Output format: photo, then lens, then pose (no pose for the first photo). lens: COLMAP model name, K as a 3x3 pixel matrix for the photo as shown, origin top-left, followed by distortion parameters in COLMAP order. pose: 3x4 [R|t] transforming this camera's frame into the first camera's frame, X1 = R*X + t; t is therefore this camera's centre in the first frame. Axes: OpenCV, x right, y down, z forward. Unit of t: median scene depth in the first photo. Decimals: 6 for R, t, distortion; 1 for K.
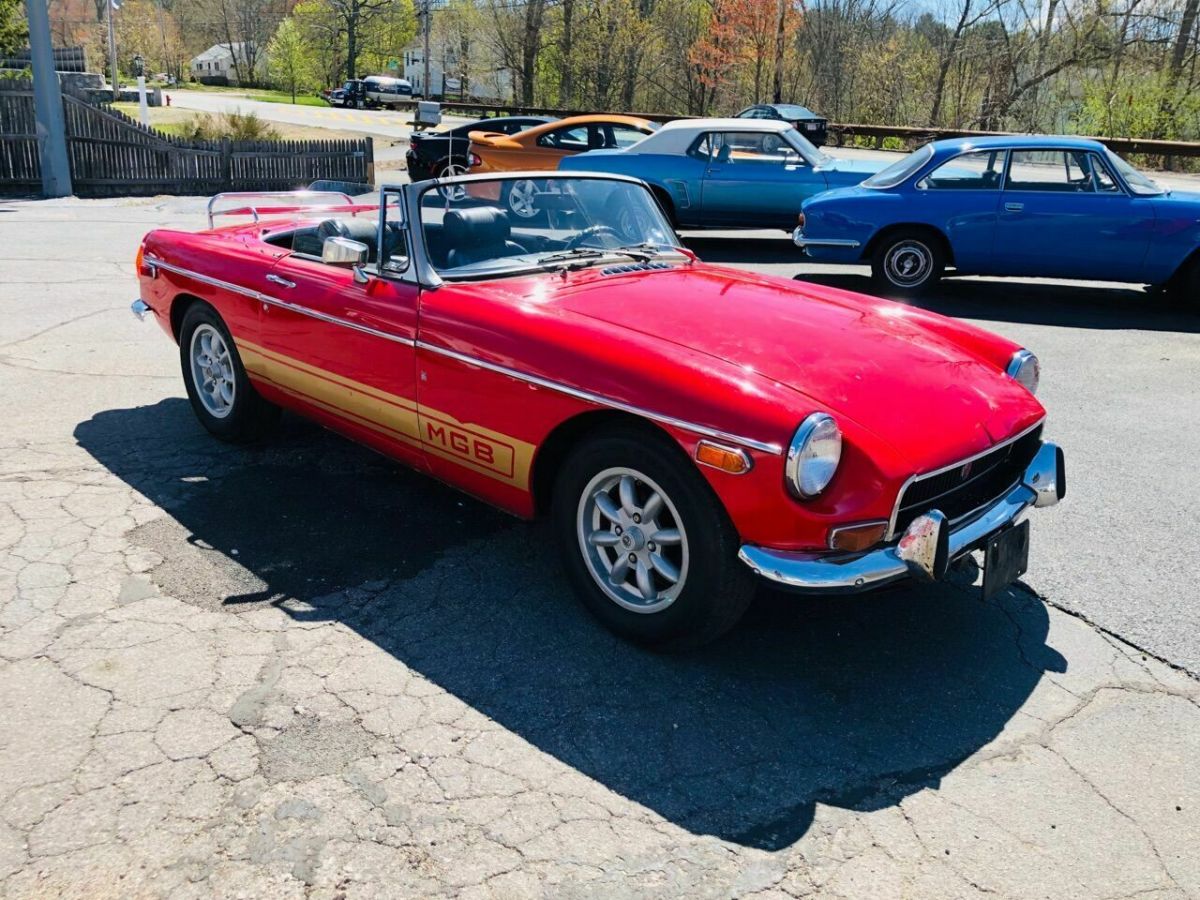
lens RADIAL K [[993.6, 0, 609.6], [0, 993.6, 428.7], [0, 0, 1]] dist [0.014797, -0.002177]
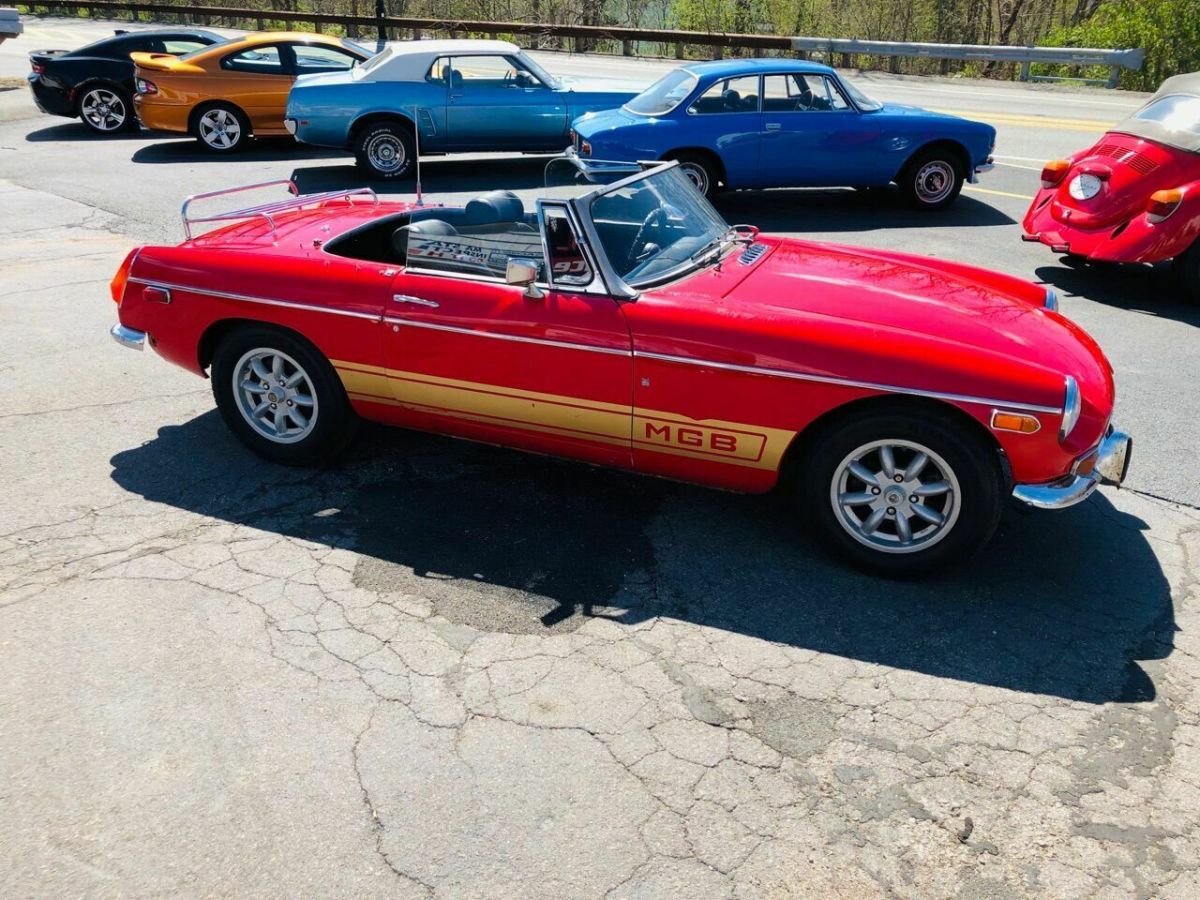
lens RADIAL K [[981.8, 0, 592.5], [0, 981.8, 448.6], [0, 0, 1]] dist [0.017235, -0.009134]
pose [[0.917541, -0.175771, 0.356685, -0.607663], [0.129831, 0.980264, 0.149085, -0.142634], [-0.375850, -0.090483, 0.922253, 0.028985]]
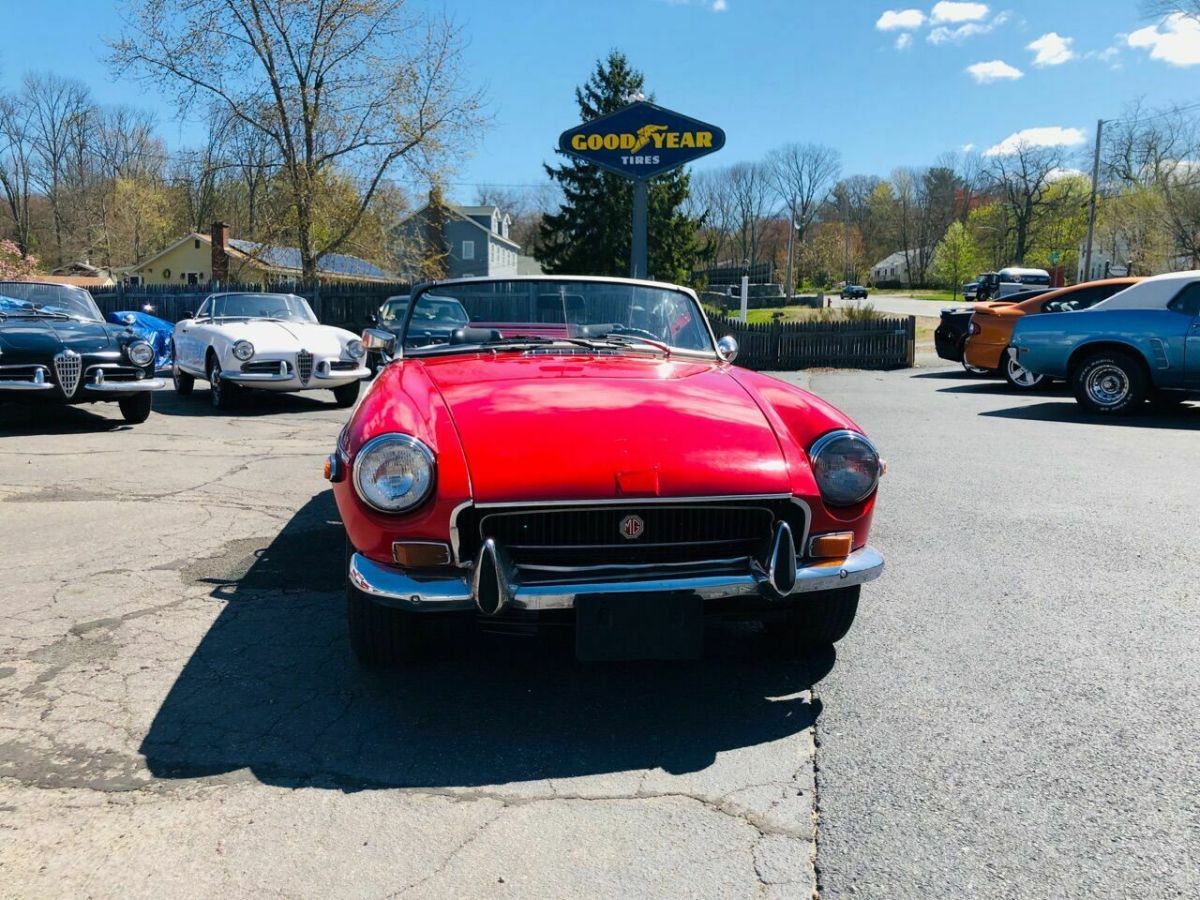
lens RADIAL K [[981.8, 0, 592.5], [0, 981.8, 448.6], [0, 0, 1]] dist [0.017235, -0.009134]
pose [[0.788518, 0.049652, -0.613004, 0.752039], [-0.153104, 0.981204, -0.117465, 0.068617], [0.595649, 0.186477, 0.781299, 0.213228]]
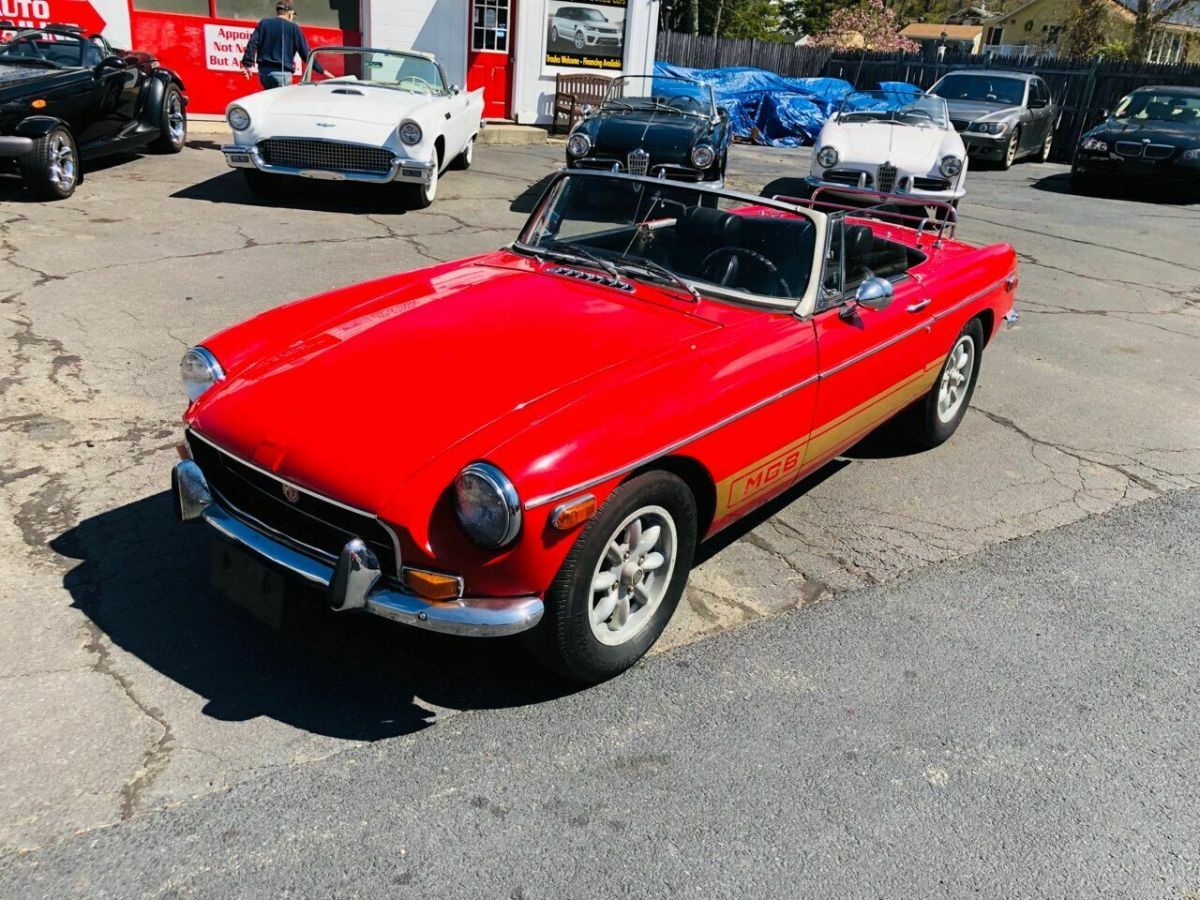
lens RADIAL K [[981.8, 0, 592.5], [0, 981.8, 448.6], [0, 0, 1]] dist [0.017235, -0.009134]
pose [[0.080022, 0.353112, -0.932153, 1.068999], [-0.328739, 0.892181, 0.309749, -0.331687], [0.941025, 0.281648, 0.187475, 0.923640]]
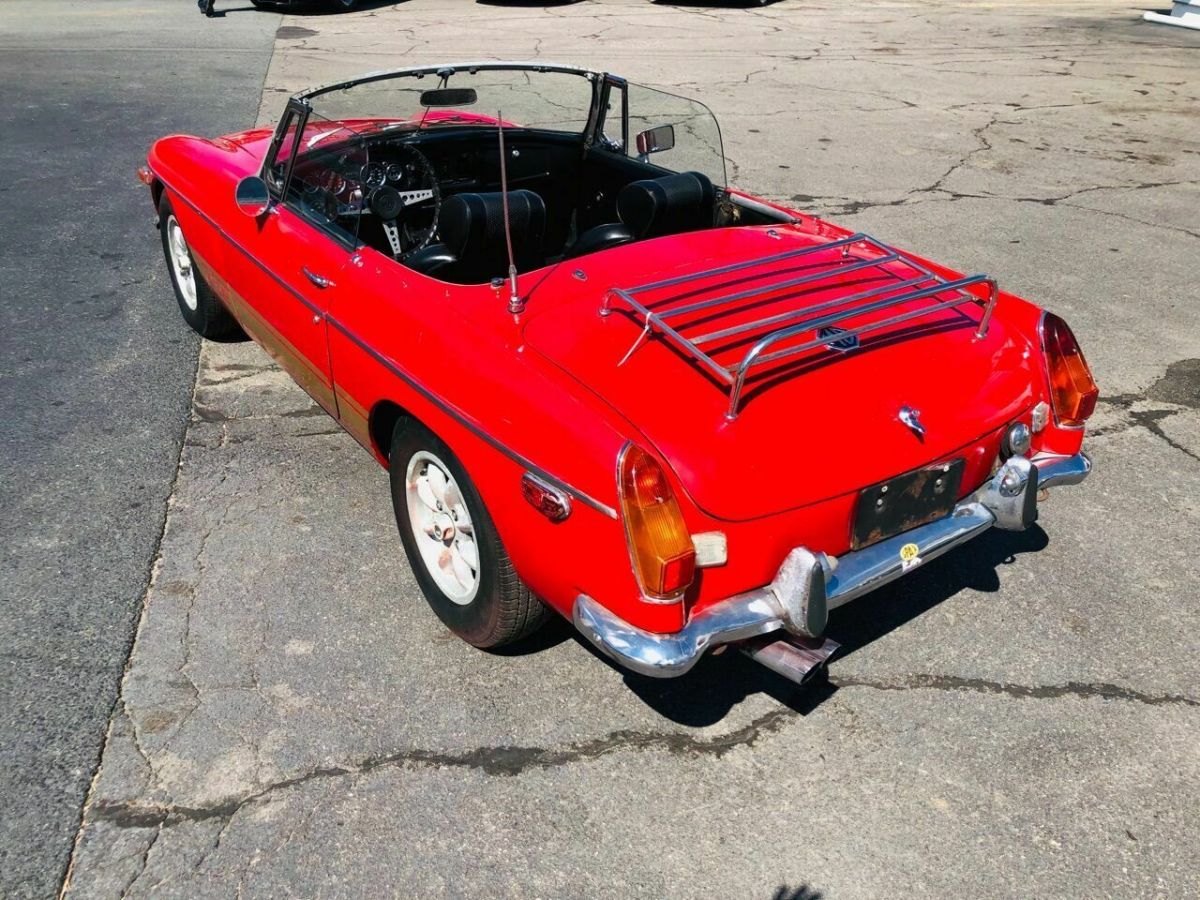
lens RADIAL K [[987.3, 0, 588.6], [0, 987.3, 425.1], [0, 0, 1]] dist [0.009078, -0.005633]
pose [[-0.976974, -0.152486, 0.149232, -0.419223], [-0.004004, 0.712423, 0.701739, -0.754921], [-0.213322, 0.684983, -0.696629, 2.086379]]
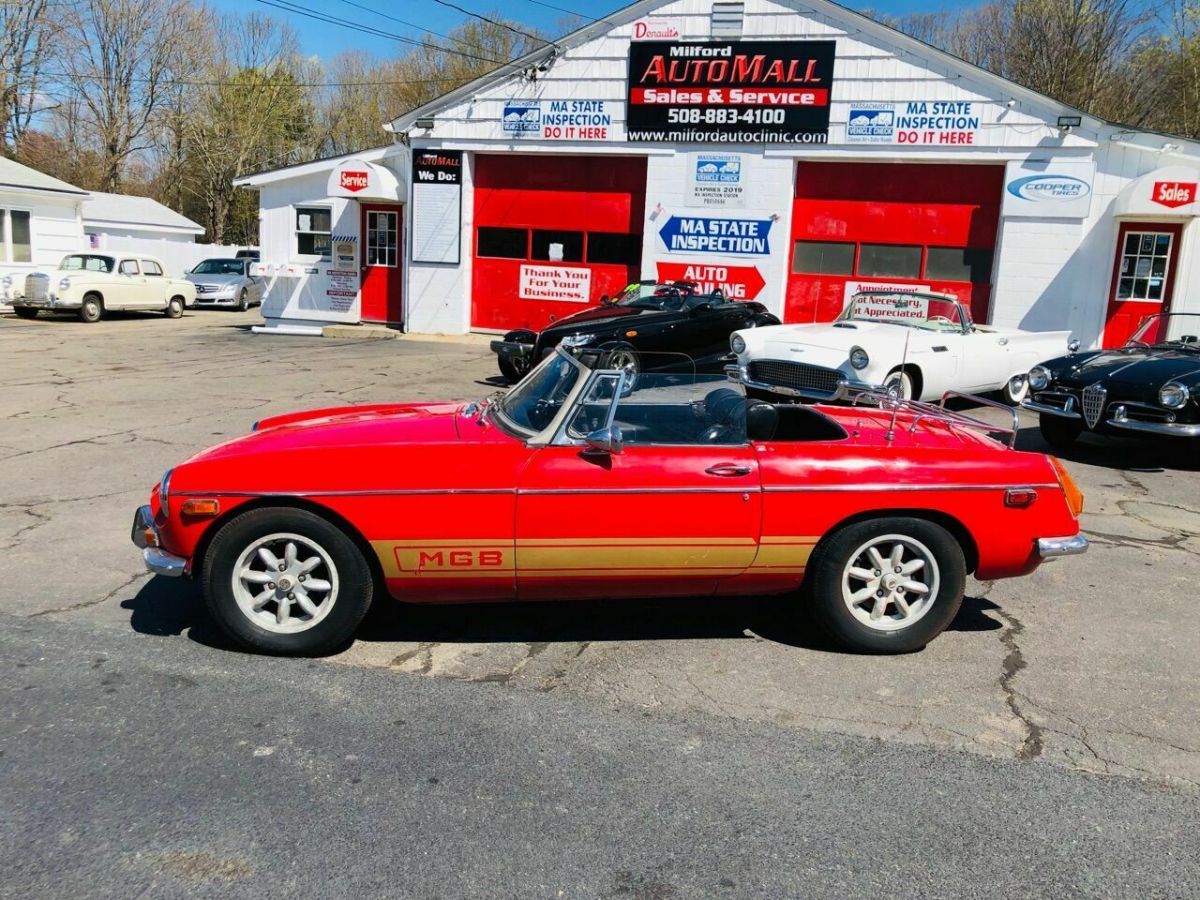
lens RADIAL K [[981.8, 0, 592.5], [0, 981.8, 448.6], [0, 0, 1]] dist [0.017235, -0.009134]
pose [[-0.675335, 0.072159, -0.733973, 0.941016], [-0.257734, 0.909363, 0.326545, -0.618266], [0.691011, 0.409697, -0.595527, 2.038907]]
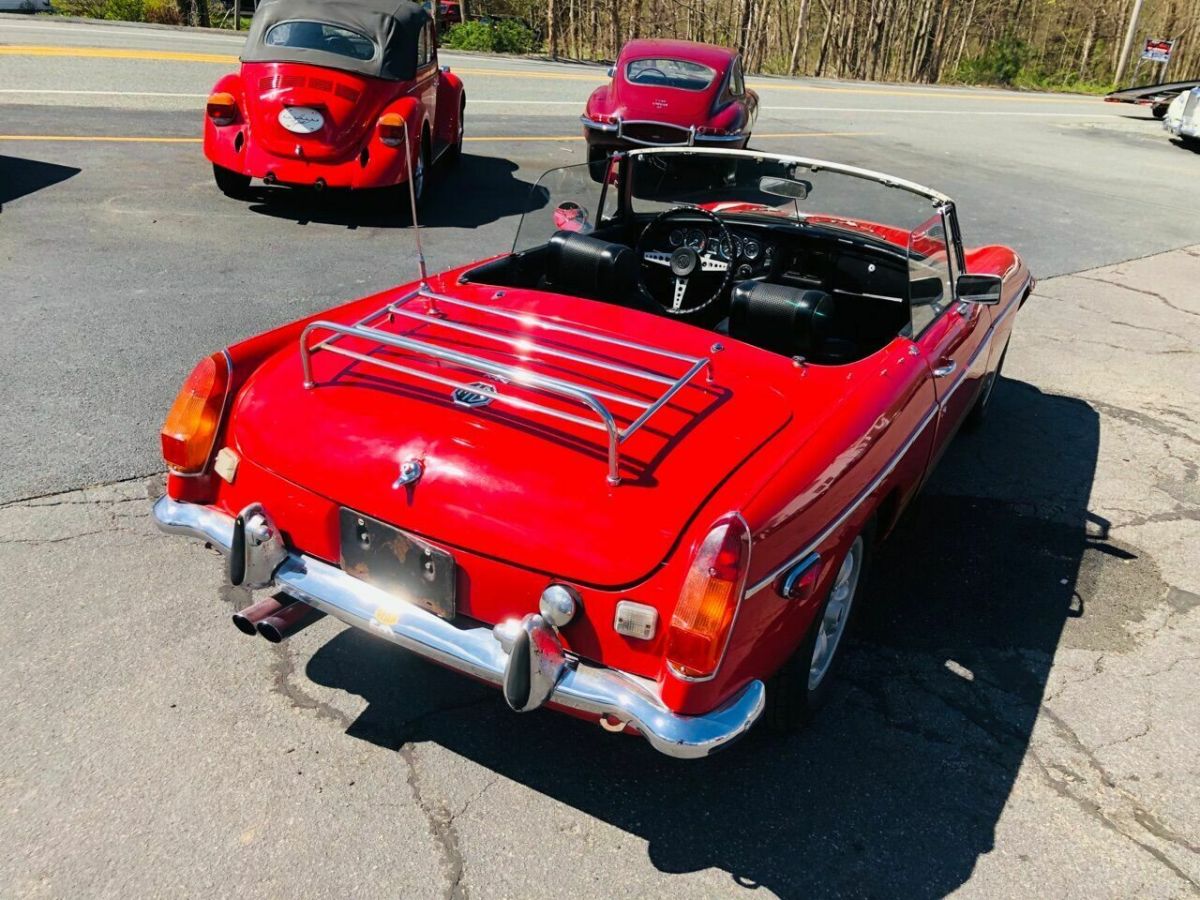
lens RADIAL K [[987.4, 0, 596.1], [0, 987.4, 445.3], [0, 0, 1]] dist [0.000945, 0.014510]
pose [[-0.242717, -0.451884, 0.858423, -1.075392], [0.191392, 0.845185, 0.499031, -0.602234], [-0.951030, 0.285418, -0.118654, 1.541379]]
